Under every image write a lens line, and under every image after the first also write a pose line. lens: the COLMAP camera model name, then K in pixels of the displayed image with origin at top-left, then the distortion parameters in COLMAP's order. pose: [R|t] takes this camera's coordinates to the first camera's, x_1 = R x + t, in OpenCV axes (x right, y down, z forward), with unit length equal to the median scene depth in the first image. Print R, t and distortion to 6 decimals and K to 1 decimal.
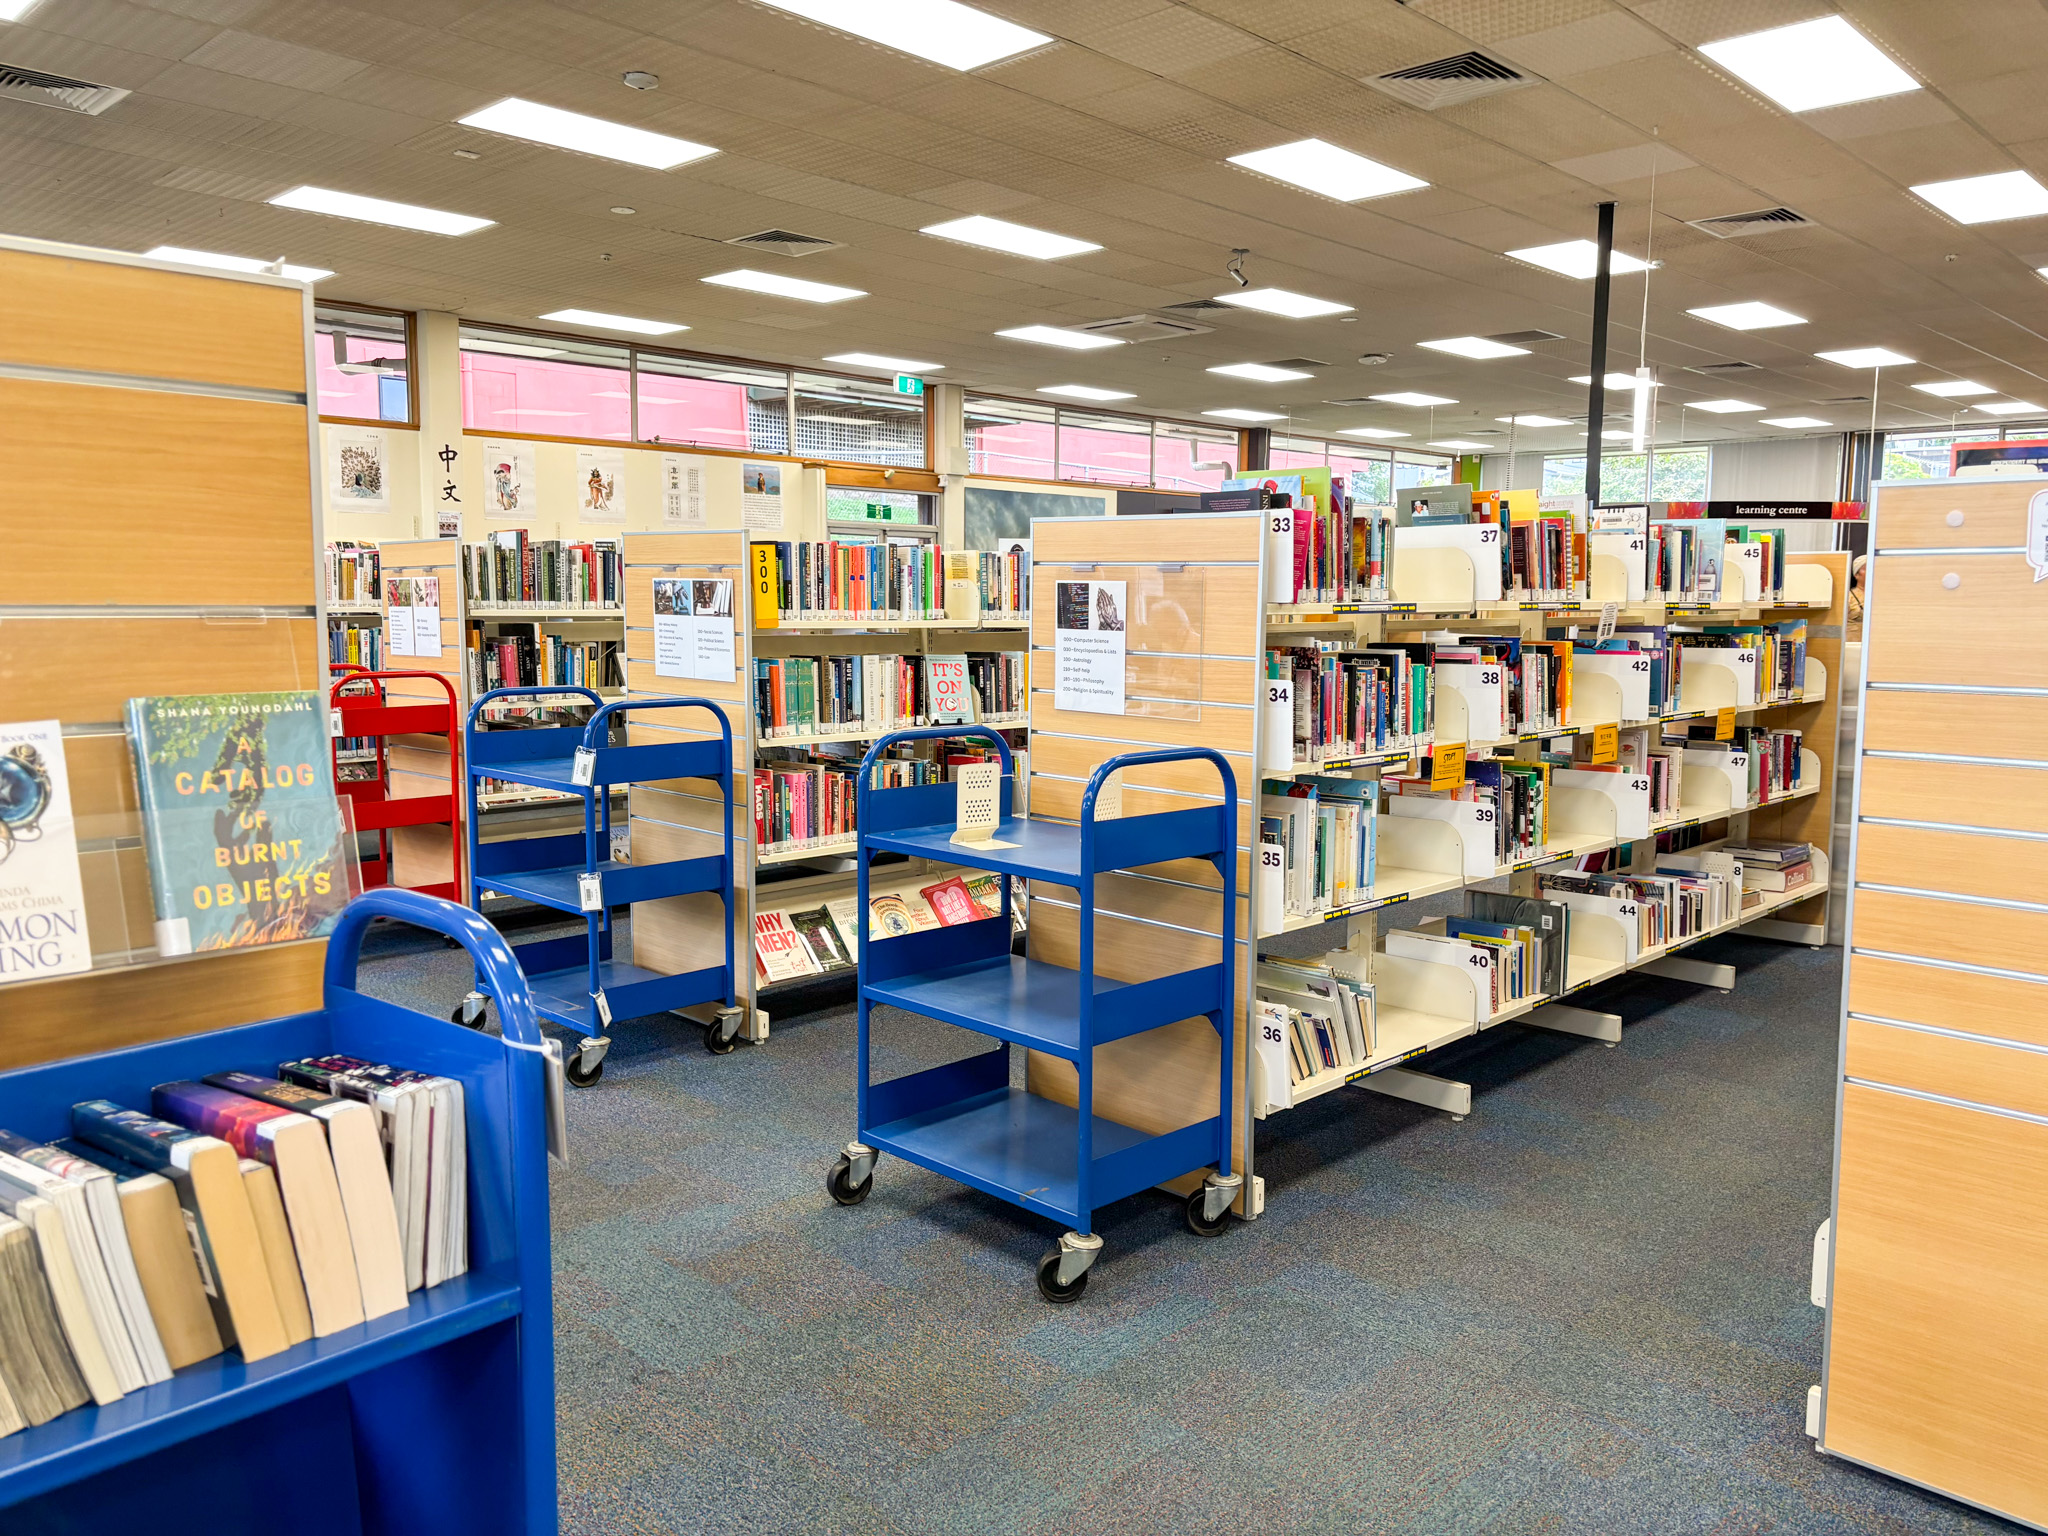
lens RADIAL K [[1550.7, 0, 1026.5], [0, 1550.7, 765.3], [0, 0, 1]] dist [-0.011390, -0.002983]
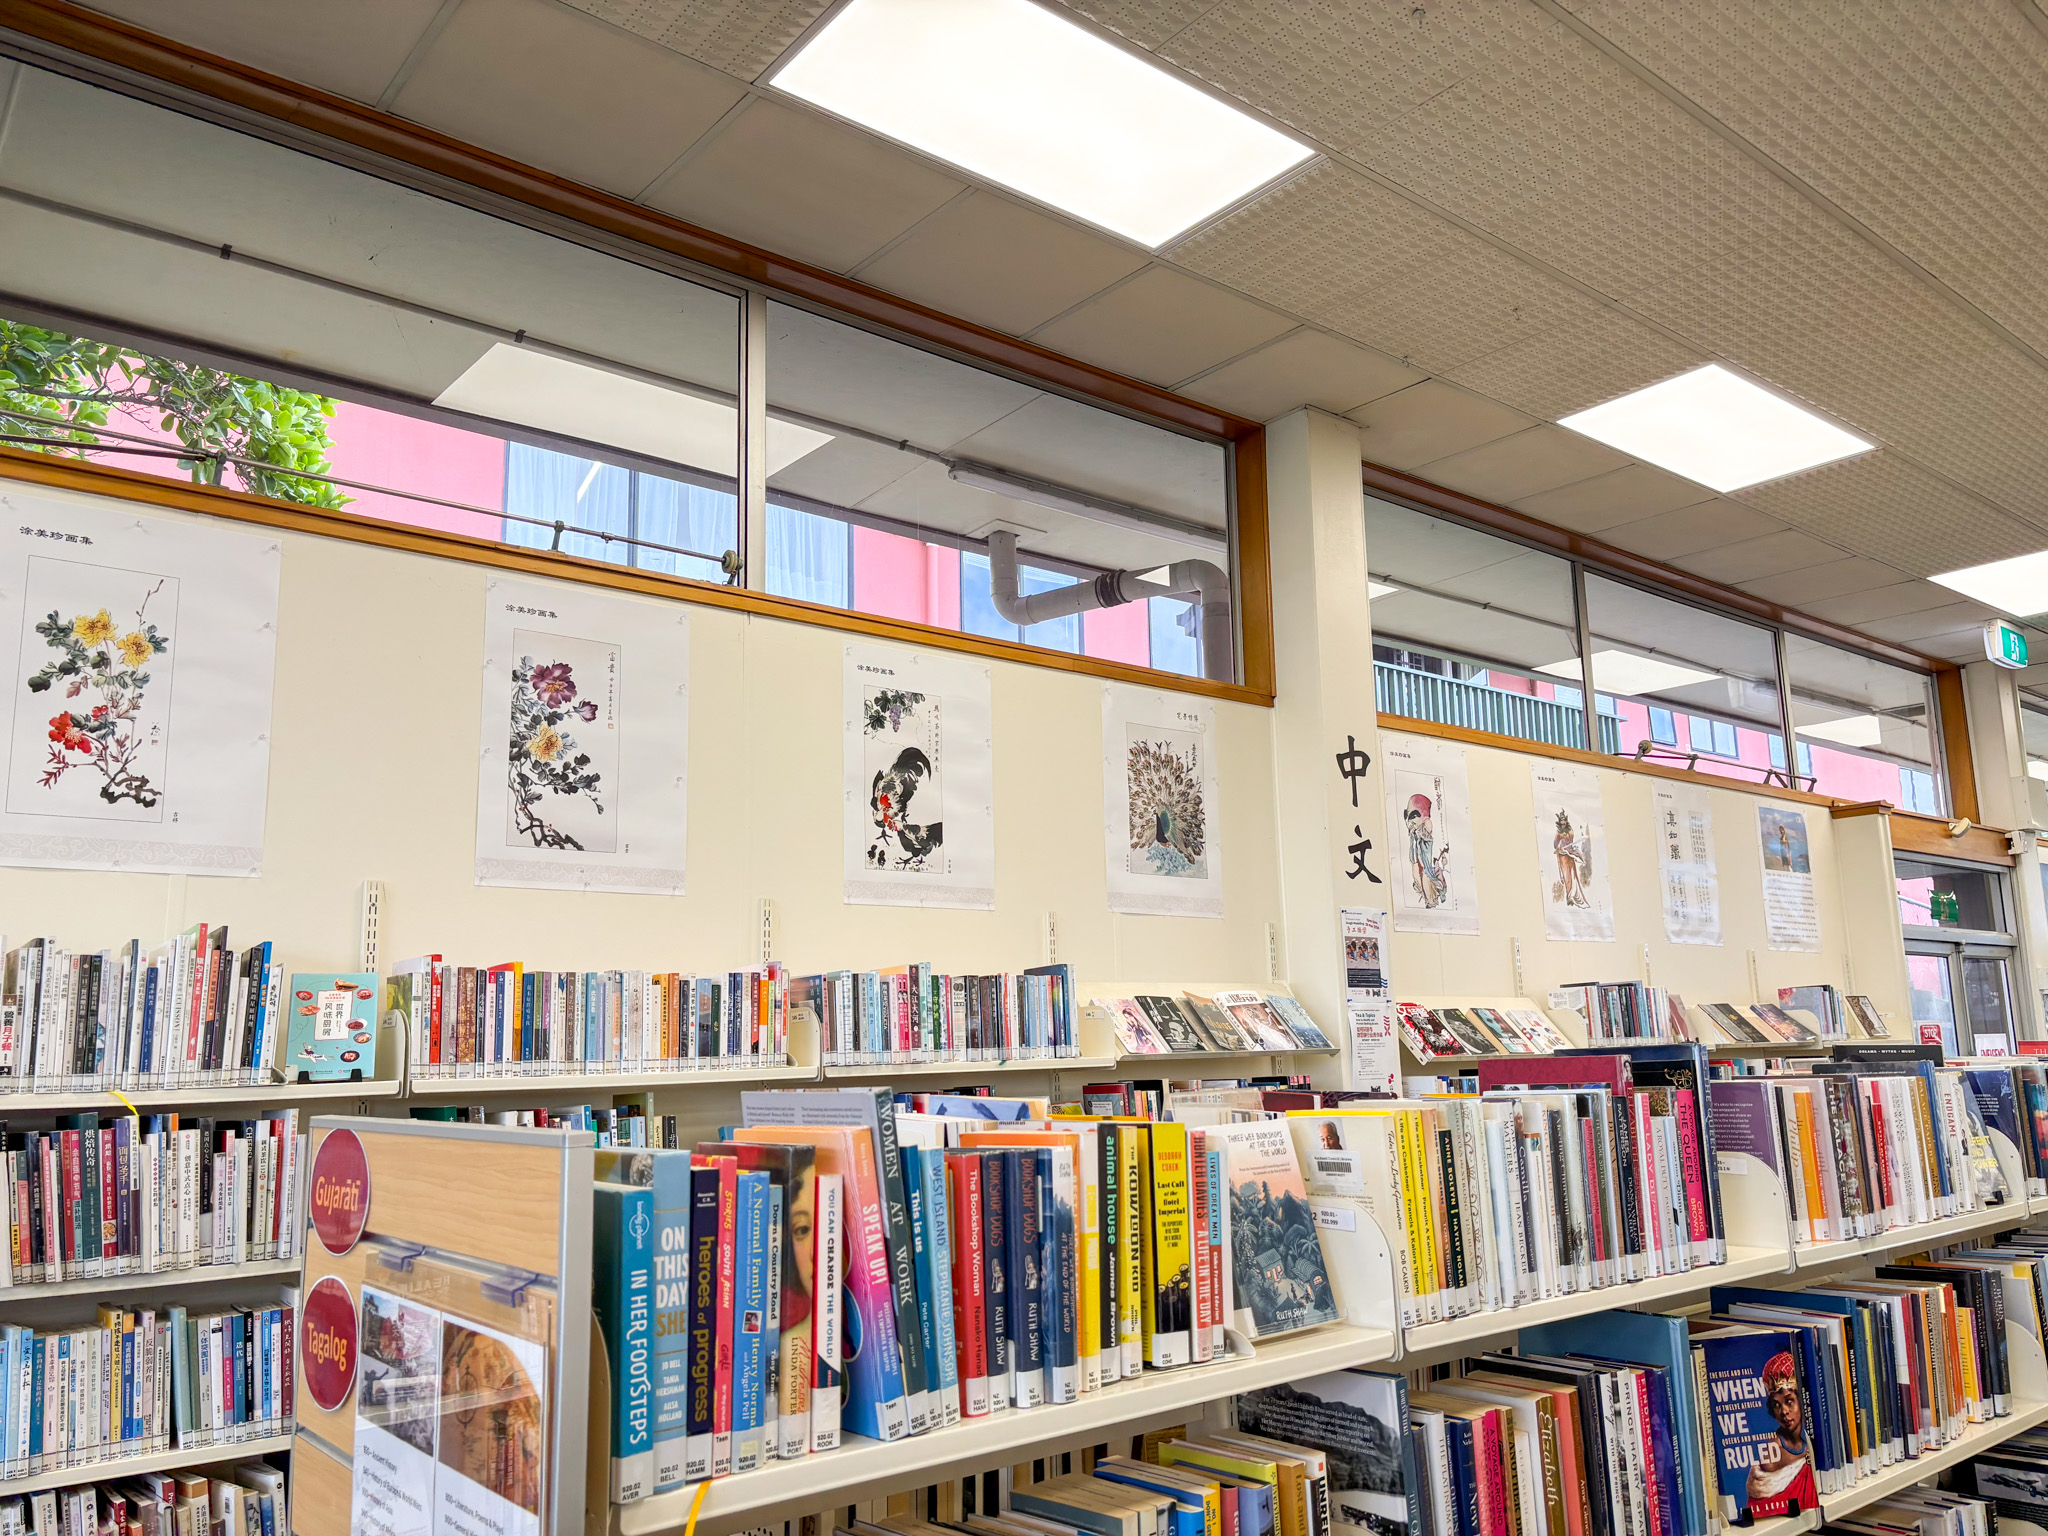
lens RADIAL K [[1550.7, 0, 1022.0], [0, 1550.7, 770.5], [0, 0, 1]] dist [-0.011390, -0.002983]
pose [[0.992777, -0.051043, -0.108571, -0.398019], [0.017919, 0.957915, -0.286491, -0.086682], [0.118625, 0.282476, 0.951911, 0.600820]]
